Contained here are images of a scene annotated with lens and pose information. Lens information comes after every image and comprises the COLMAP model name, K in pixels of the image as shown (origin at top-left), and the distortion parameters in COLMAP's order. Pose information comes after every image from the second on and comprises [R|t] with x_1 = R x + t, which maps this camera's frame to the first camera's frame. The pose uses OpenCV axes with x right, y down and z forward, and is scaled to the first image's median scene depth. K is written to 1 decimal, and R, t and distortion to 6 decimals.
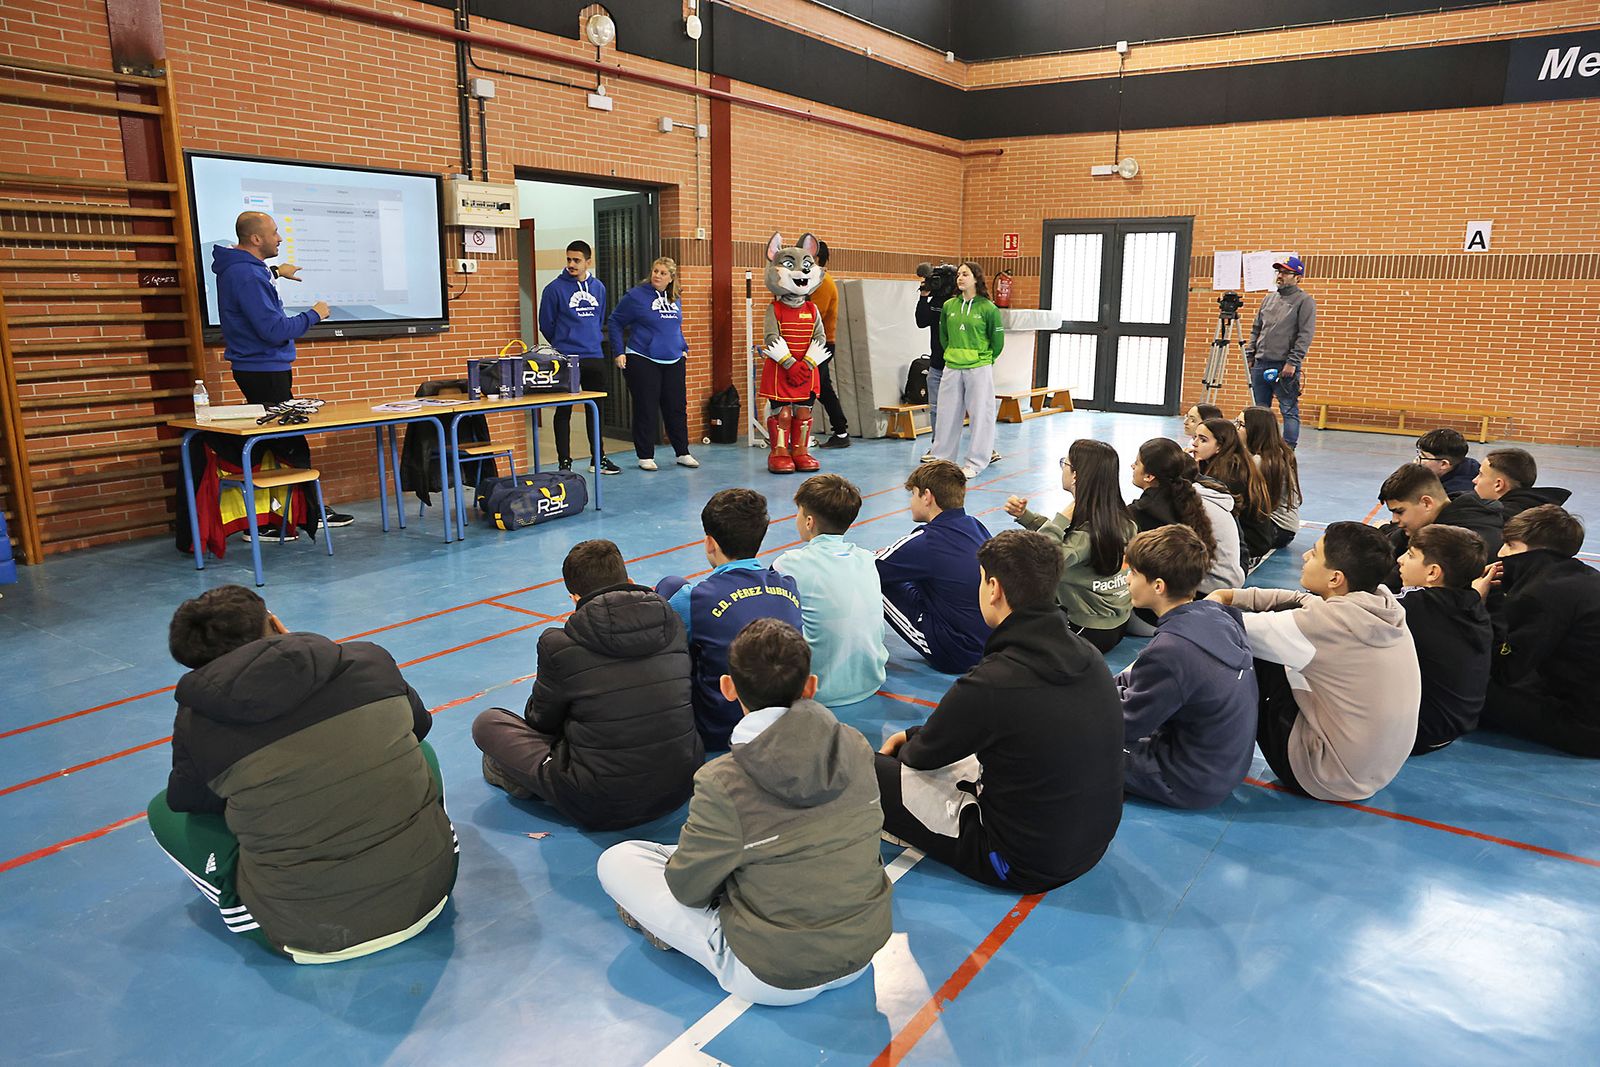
lens RADIAL K [[1113.9, 0, 819.7], [0, 1113.9, 551.8], [0, 0, 1]] dist [-0.073977, 0.054663]
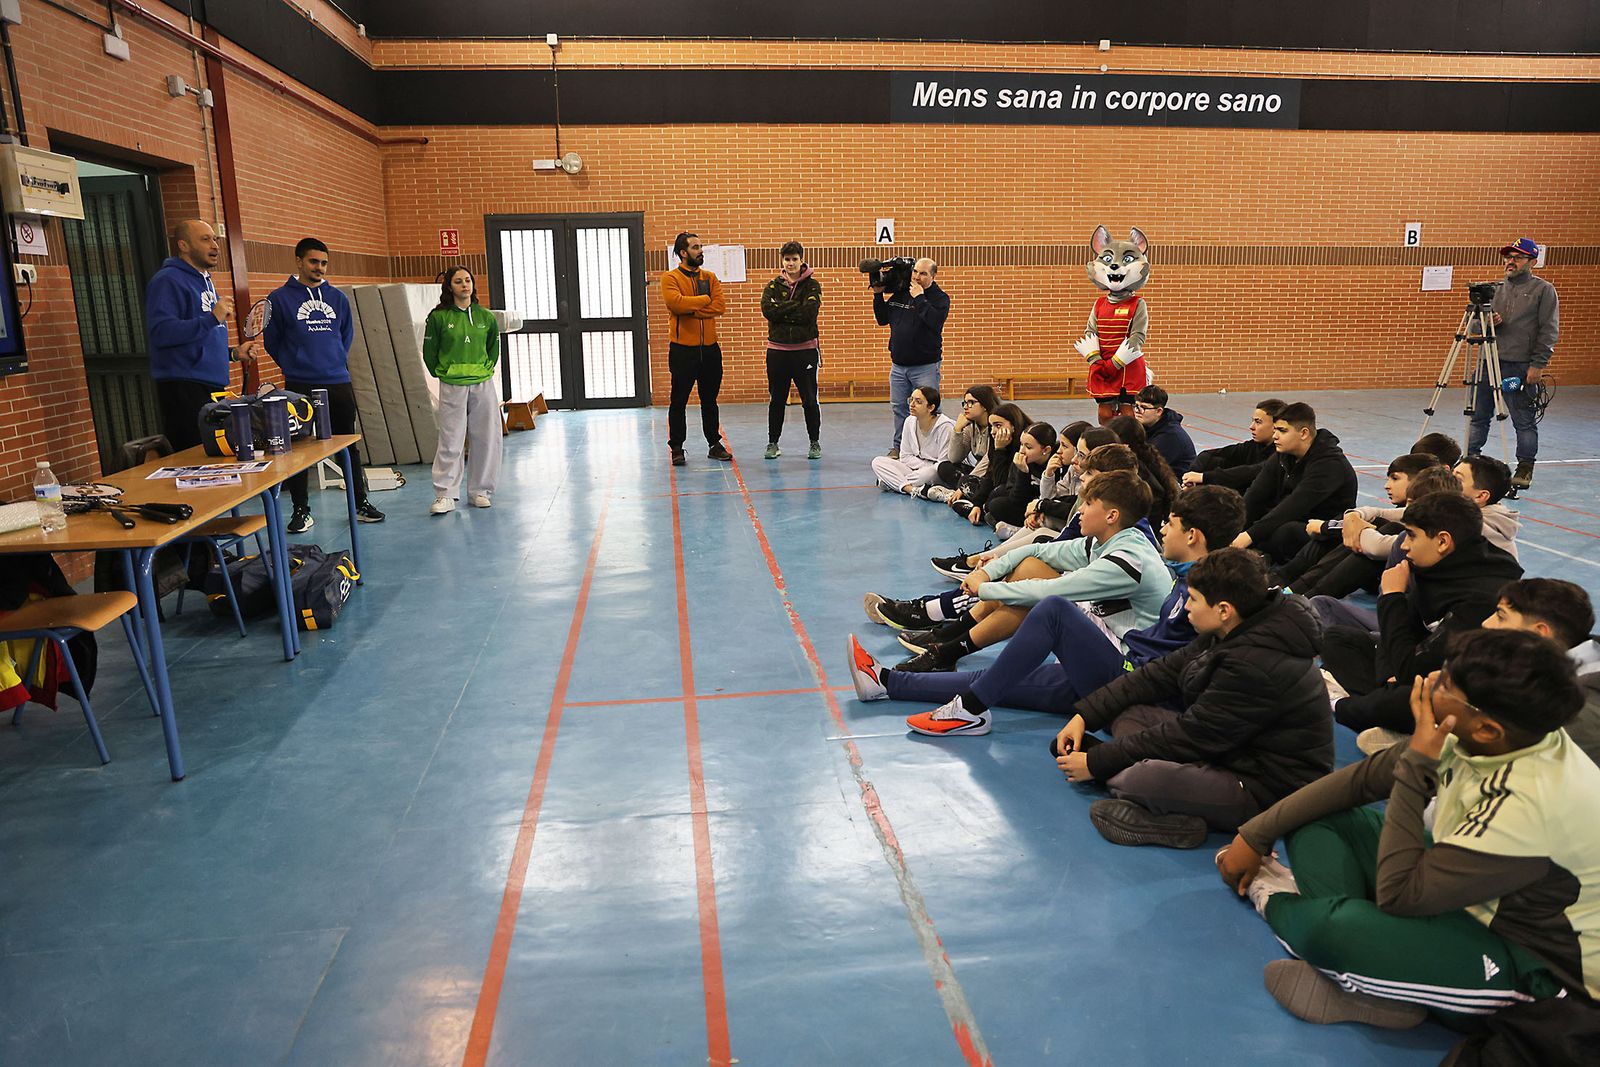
lens RADIAL K [[1120.3, 0, 817.0], [0, 1120.3, 541.2], [0, 0, 1]] dist [-0.067053, 0.045094]
pose [[0.752371, -0.167762, 0.637019, -0.400343], [0.170857, 0.983631, 0.057248, -0.053608], [-0.636196, 0.065768, 0.768719, 0.181737]]
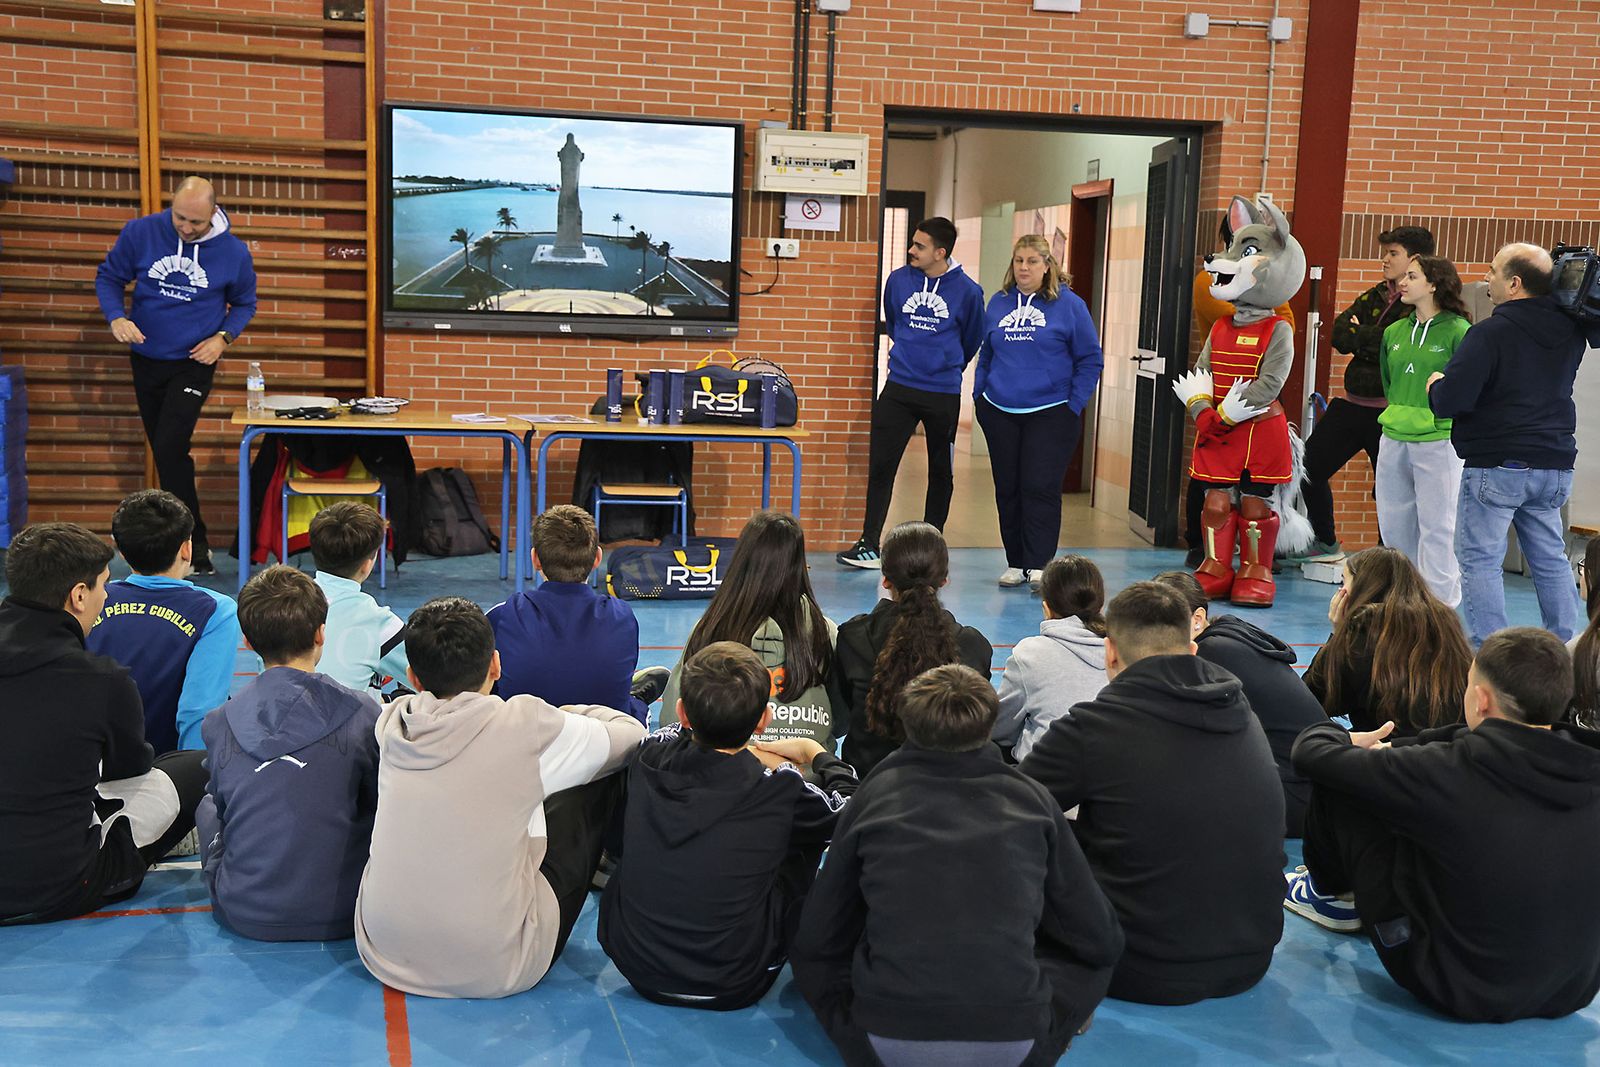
lens RADIAL K [[1977.1, 0, 786.6], [0, 1977.1, 545.6], [0, 0, 1]] dist [0.140324, 0.000000]
pose [[0.725307, 0.108937, -0.679752, 0.575572], [-0.186015, 0.981685, -0.041156, -0.017571], [0.662819, 0.156295, 0.732286, 0.090168]]
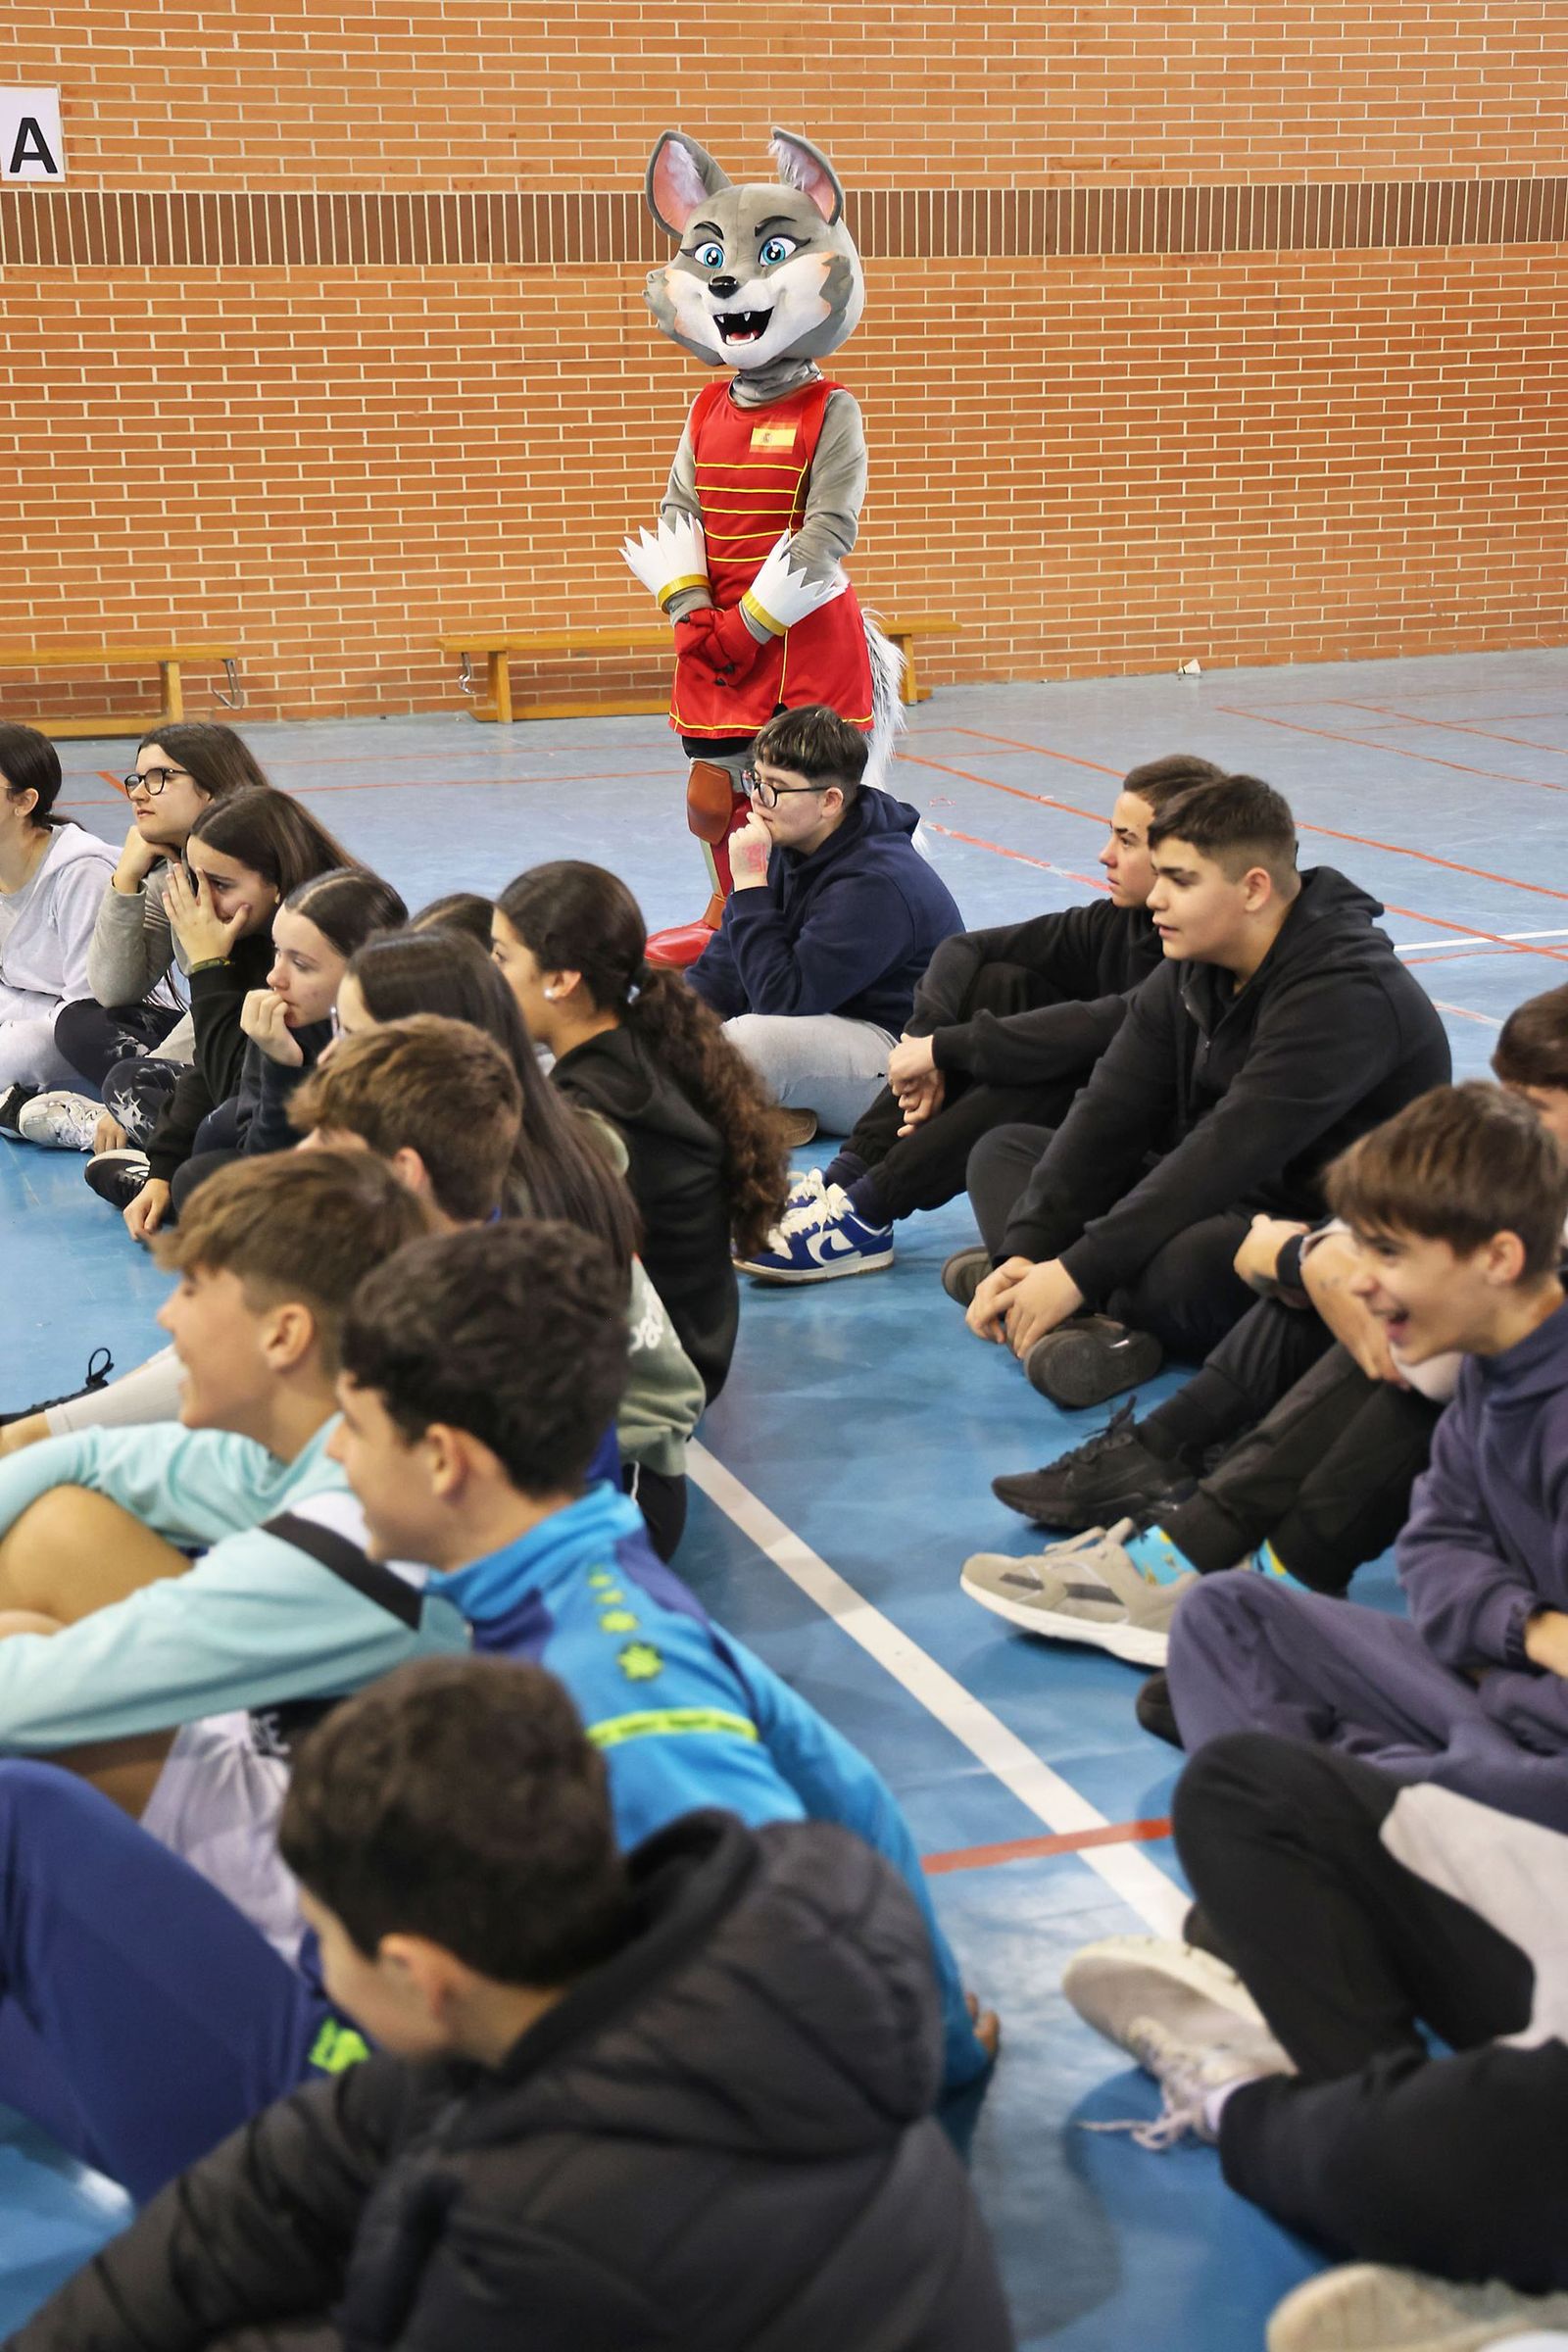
lens RADIAL K [[3394.9, 0, 792.1], [0, 3394.9, 1161.6], [0, 0, 1]] dist [0.181269, 0.000000]
pose [[0.611812, -0.213238, 0.761719, -0.207534], [0.203890, 0.972951, 0.108606, -0.063973], [-0.764274, 0.088861, 0.638740, 0.205405]]
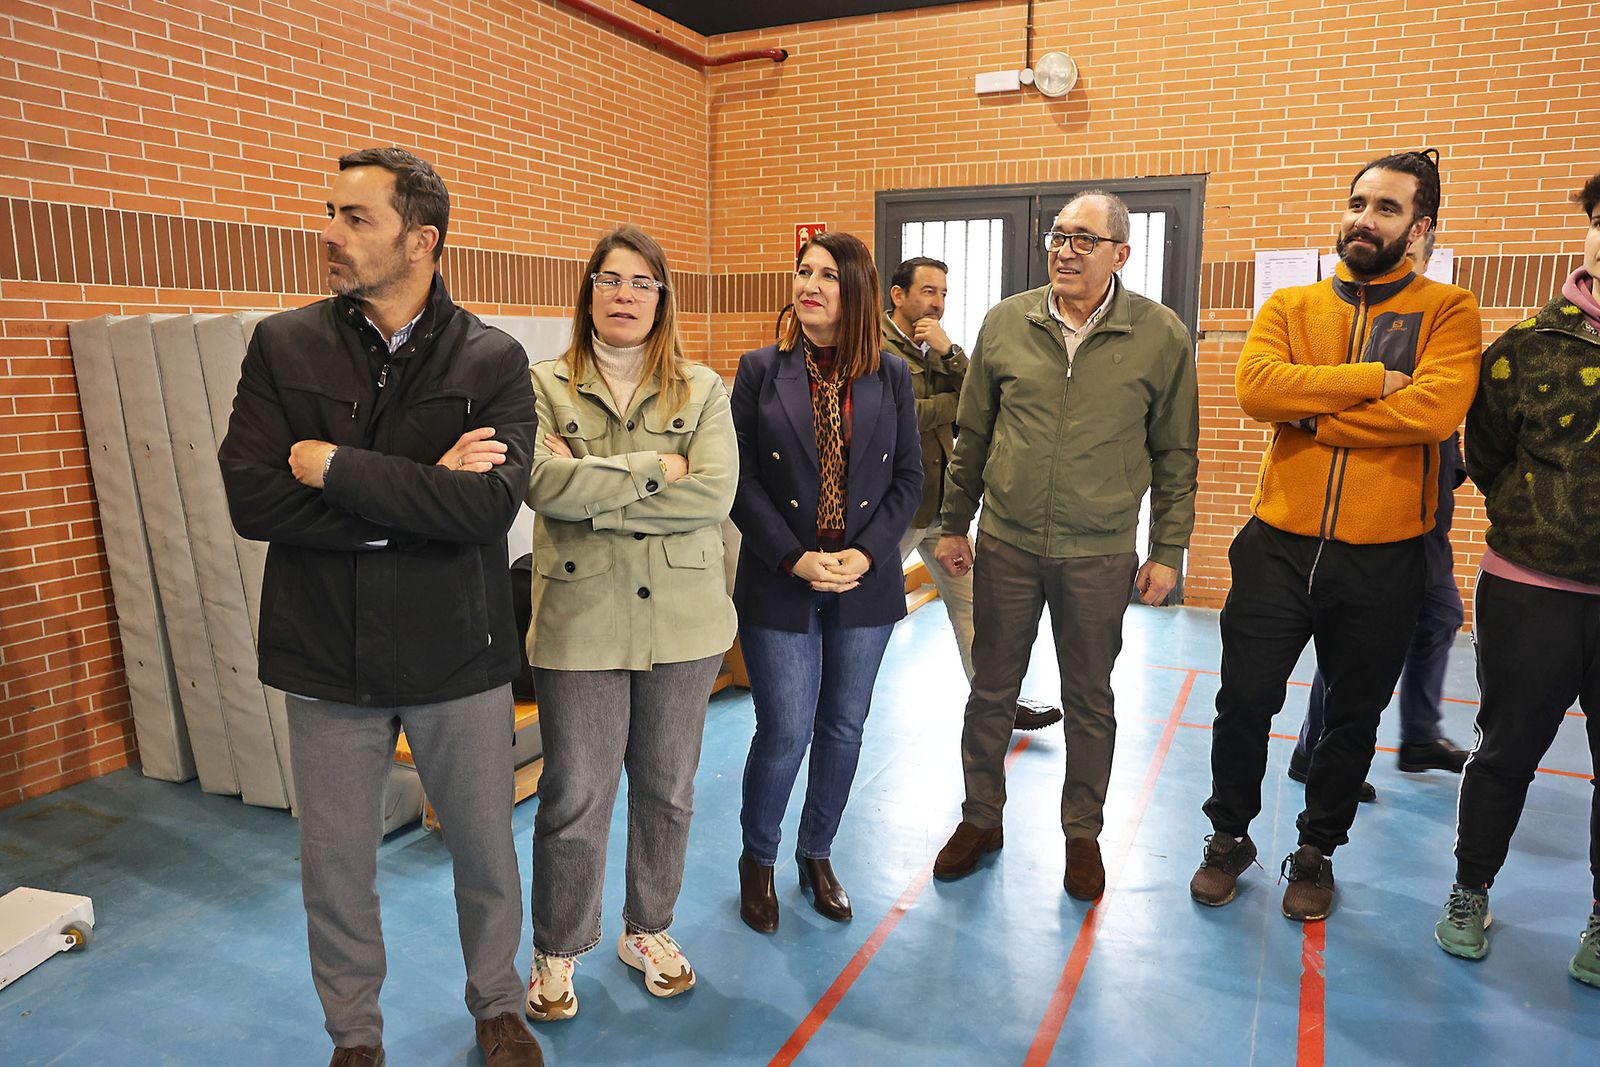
lens RADIAL K [[1113.9, 0, 806.2], [0, 1113.9, 525.1], [0, 0, 1]] dist [-0.073977, 0.054663]
pose [[0.988609, -0.030234, 0.147439, 0.168032], [0.040169, 0.997084, -0.064879, -0.219117], [-0.145048, 0.070062, 0.986941, 0.928481]]
